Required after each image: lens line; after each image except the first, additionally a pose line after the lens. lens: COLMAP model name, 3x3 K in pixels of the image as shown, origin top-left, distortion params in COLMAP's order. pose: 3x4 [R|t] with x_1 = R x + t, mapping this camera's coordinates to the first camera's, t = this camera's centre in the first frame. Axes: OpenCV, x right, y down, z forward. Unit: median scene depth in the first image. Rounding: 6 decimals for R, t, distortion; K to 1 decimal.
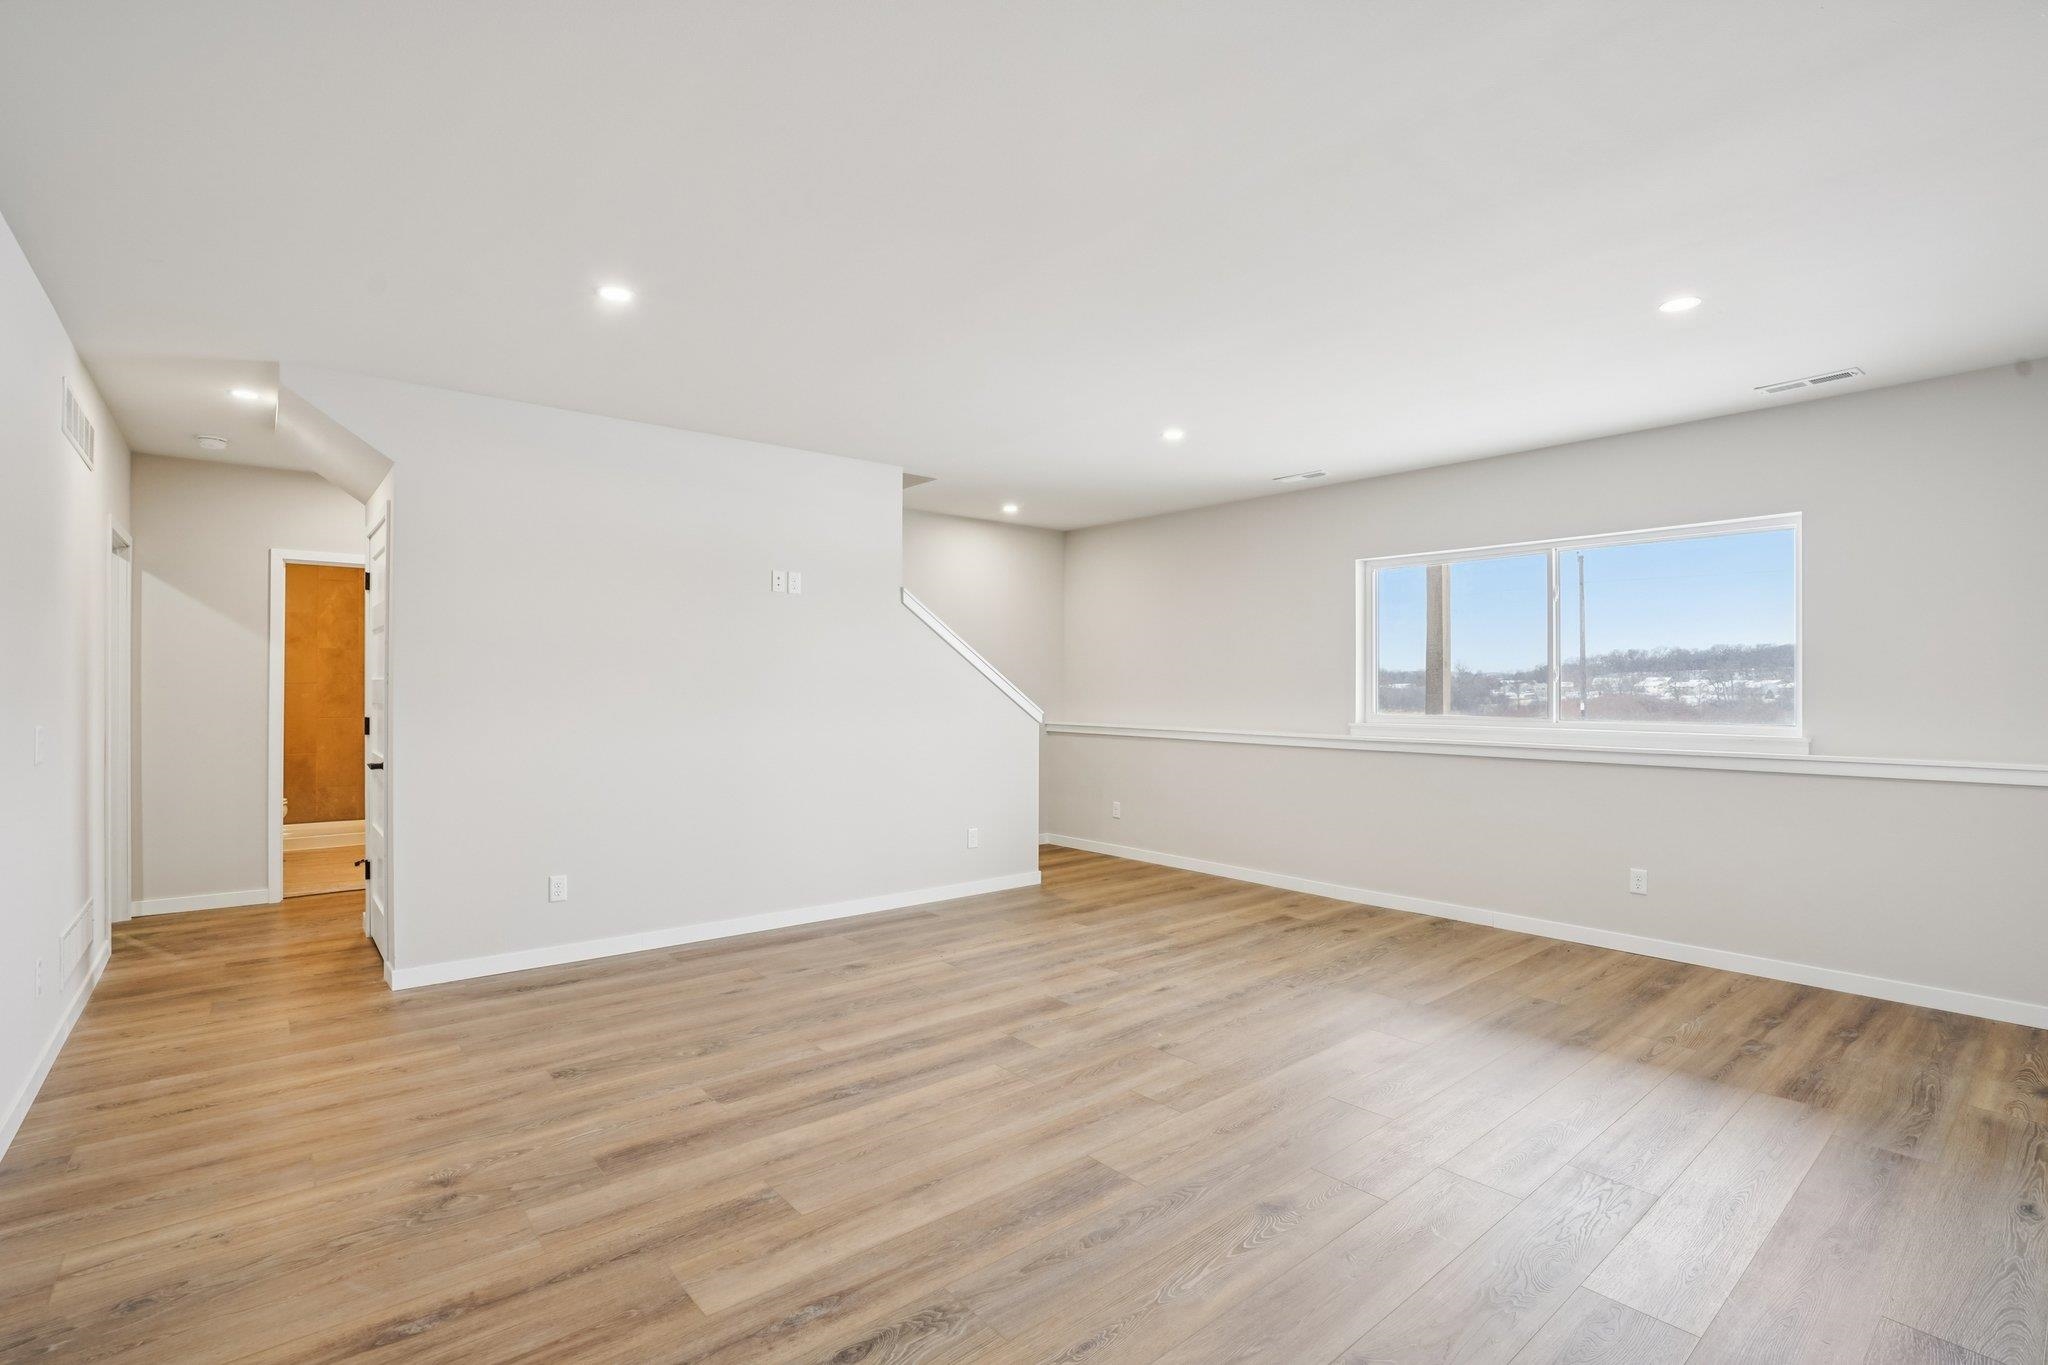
lens RADIAL K [[949.3, 0, 1015.3], [0, 949.3, 684.2], [0, 0, 1]] dist [-0.063027, 0.026372]
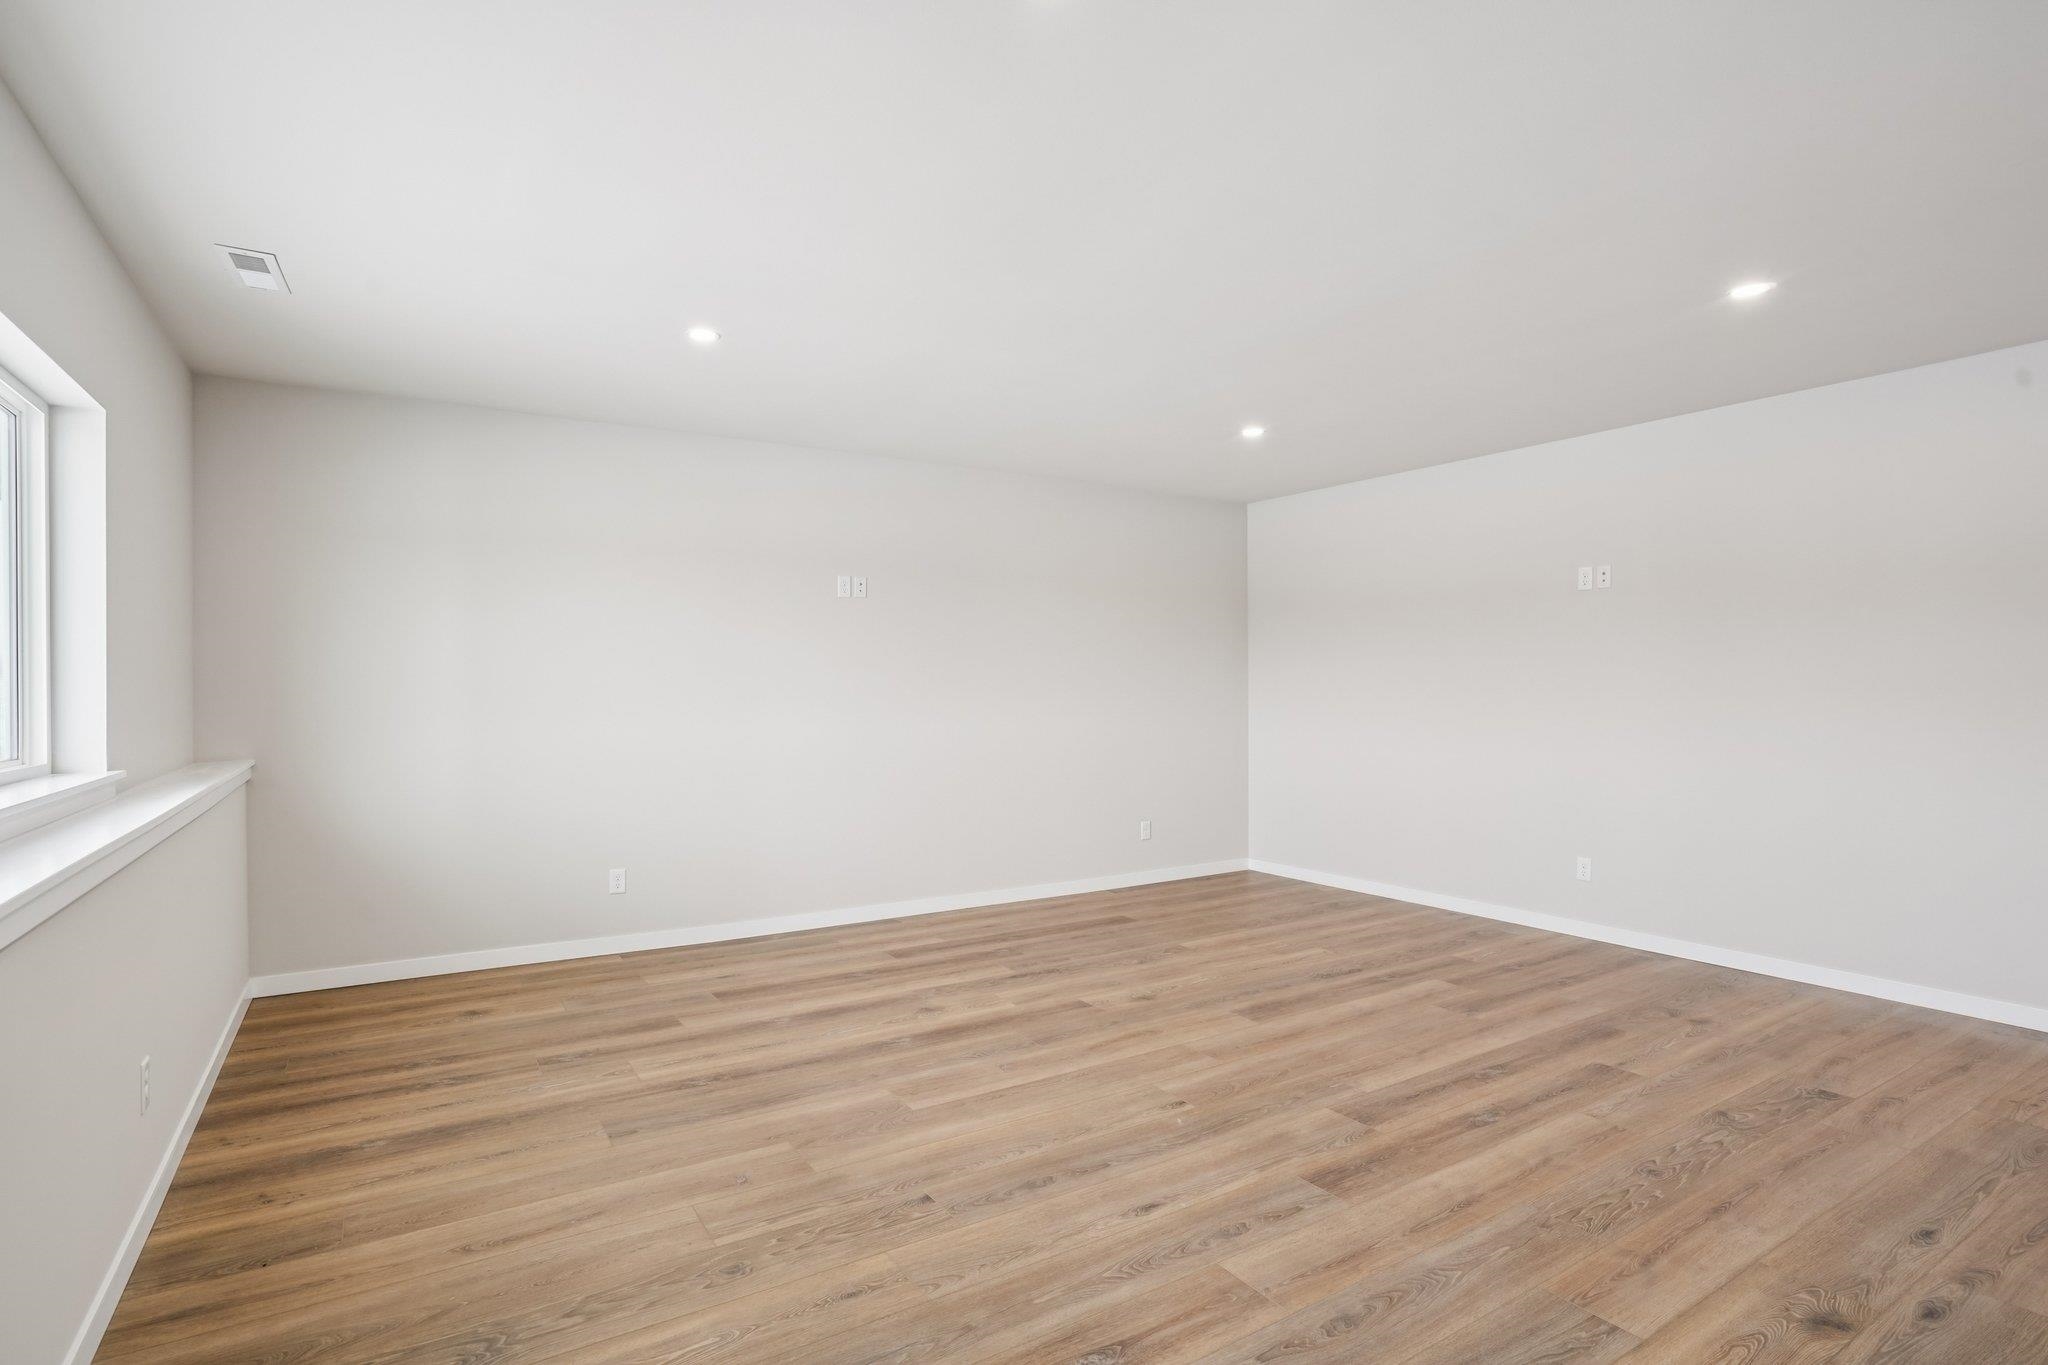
lens RADIAL K [[1012.8, 0, 1013.5], [0, 1012.8, 688.2], [0, 0, 1]] dist [-0.053894, 0.025763]
pose [[-0.991662, 0.001224, 0.128860, 0.176825], [0.001372, 0.999998, 0.001065, 0.001450], [-0.128859, 0.001233, -0.991662, 1.798932]]
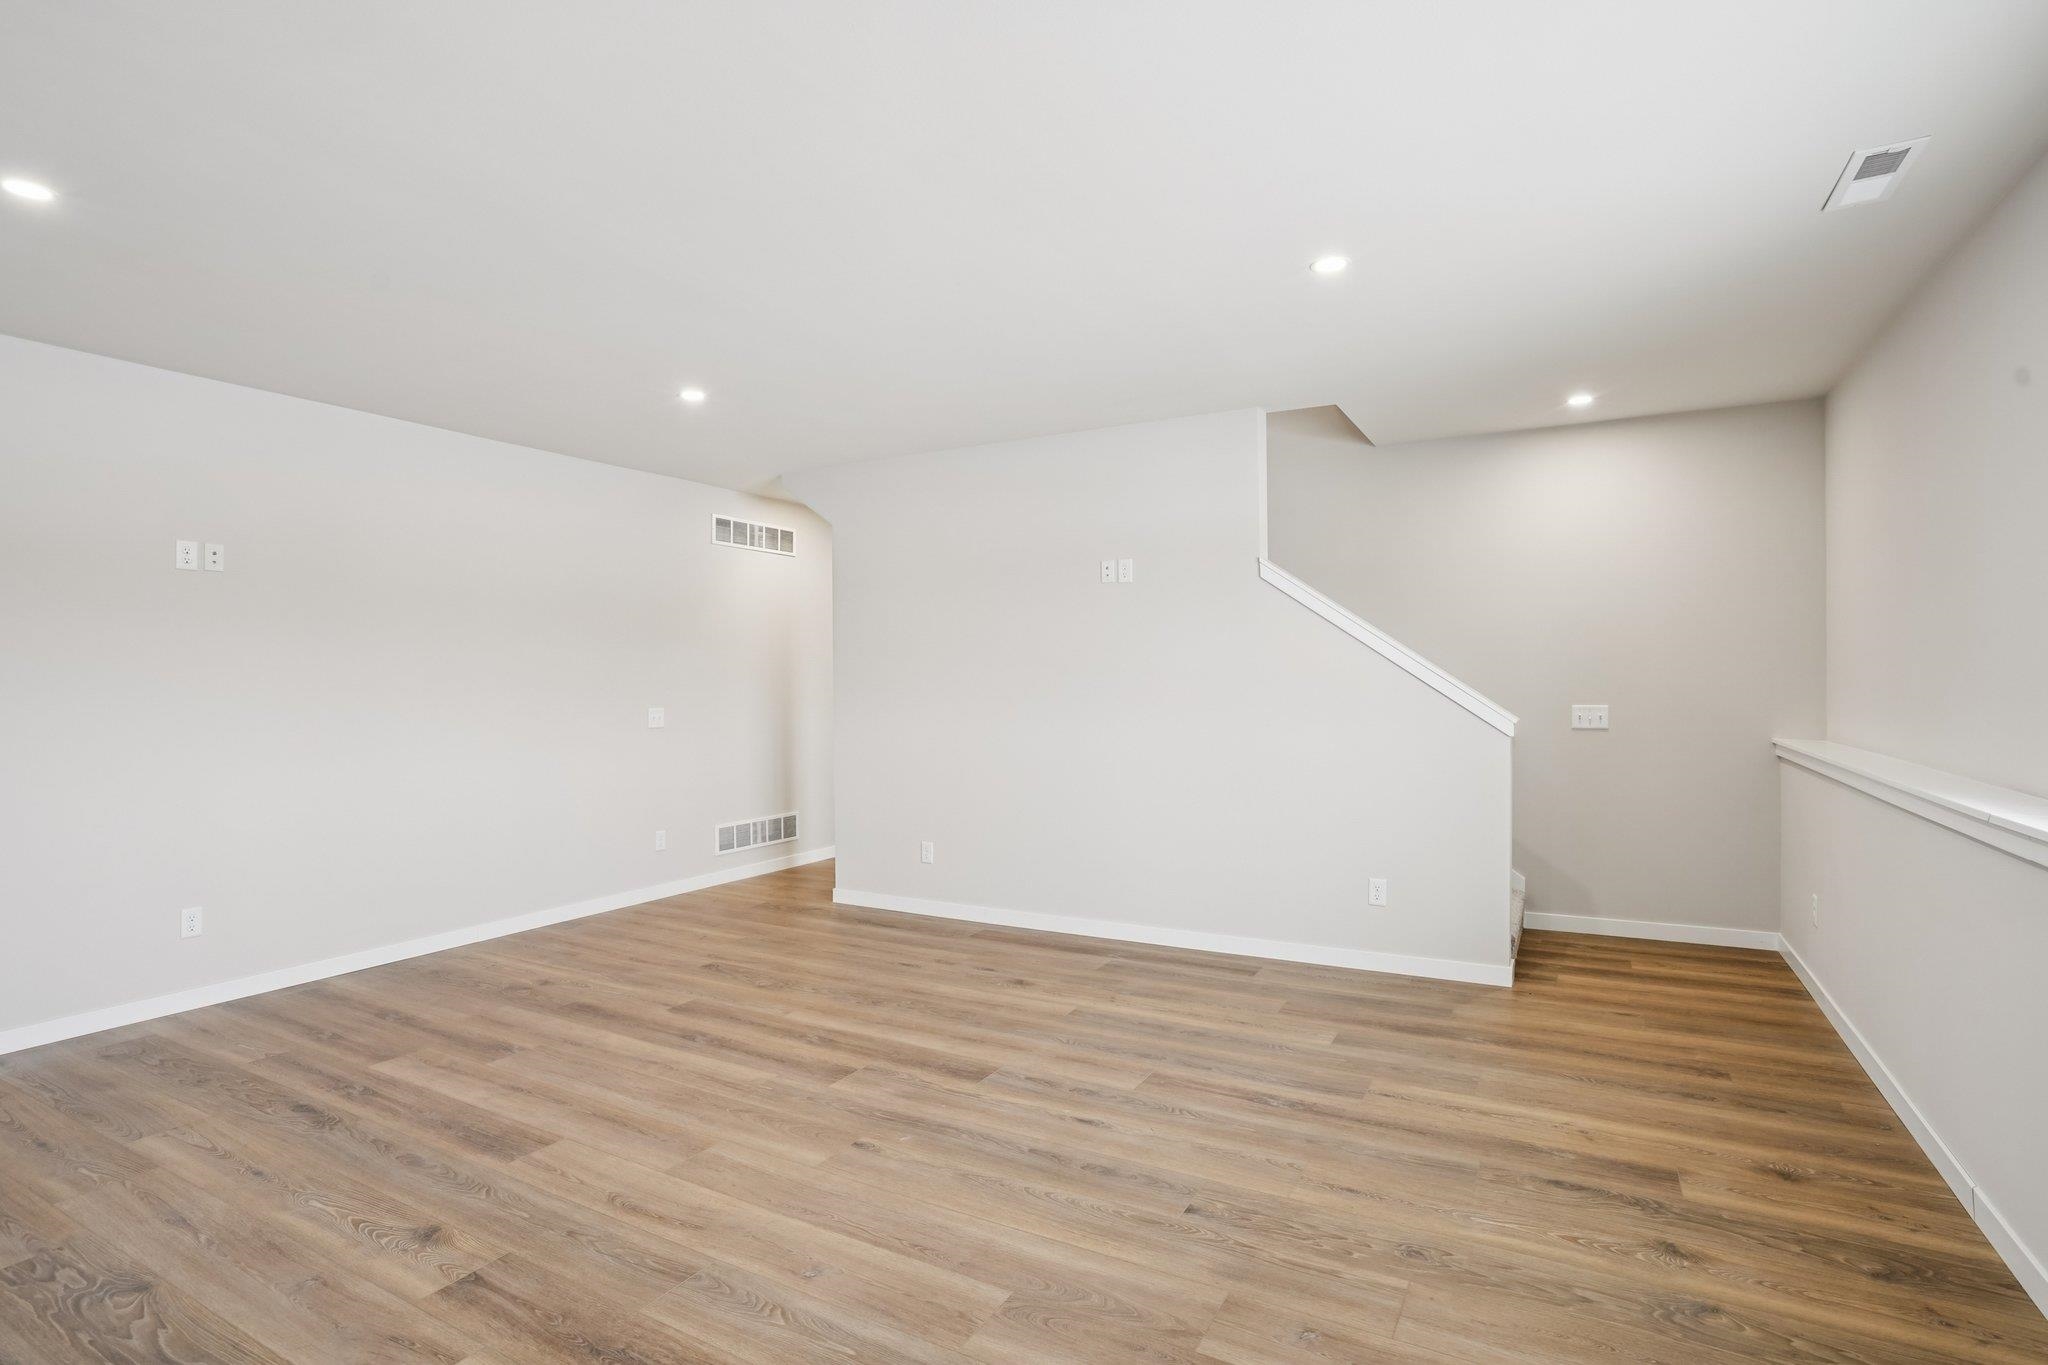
lens RADIAL K [[1012.8, 0, 1013.5], [0, 1012.8, 688.2], [0, 0, 1]] dist [-0.053894, 0.025763]
pose [[0.352717, 0.001045, -0.935729, 0.915372], [0.010928, 0.999927, 0.005236, 0.001967], [0.935666, -0.012073, 0.352680, 0.768938]]
